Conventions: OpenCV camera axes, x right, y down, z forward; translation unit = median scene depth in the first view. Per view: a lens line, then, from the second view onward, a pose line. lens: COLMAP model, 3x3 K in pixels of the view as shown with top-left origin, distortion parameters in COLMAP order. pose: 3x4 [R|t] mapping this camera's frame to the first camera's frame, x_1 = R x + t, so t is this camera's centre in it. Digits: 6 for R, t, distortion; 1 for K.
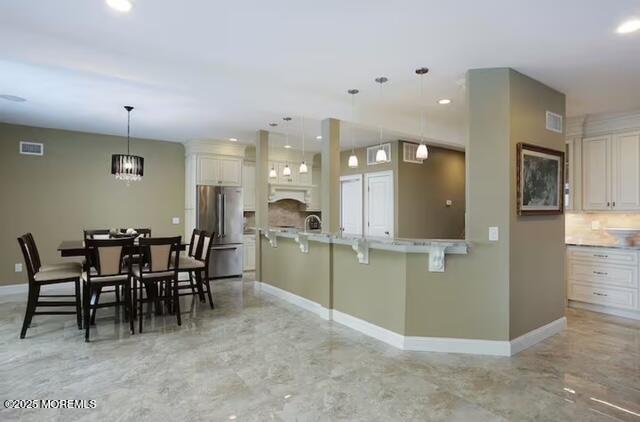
lens RADIAL K [[350.8, 0, 320.0], [0, 350.8, 211.0], [0, 0, 1]] dist [-0.072337, 0.053986]
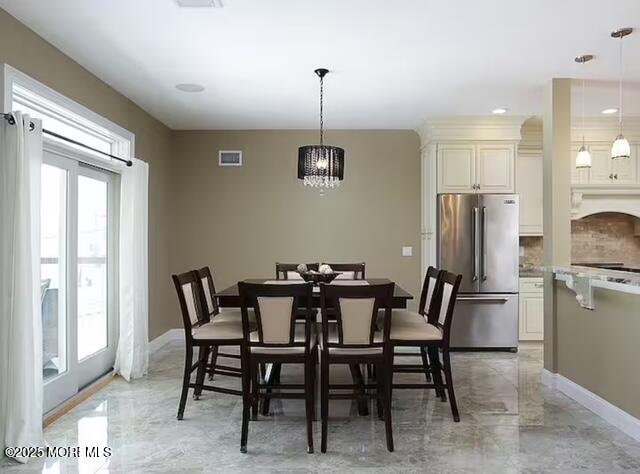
lens RADIAL K [[459.1, 0, 320.0], [0, 459.1, 237.0], [0, 0, 1]] dist [-0.001406, 0.001402]
pose [[0.811664, -0.004475, -0.584107, -0.069600], [0.004392, 0.999989, -0.001559, 0.002584], [0.584108, -0.001300, 0.811675, 0.314222]]
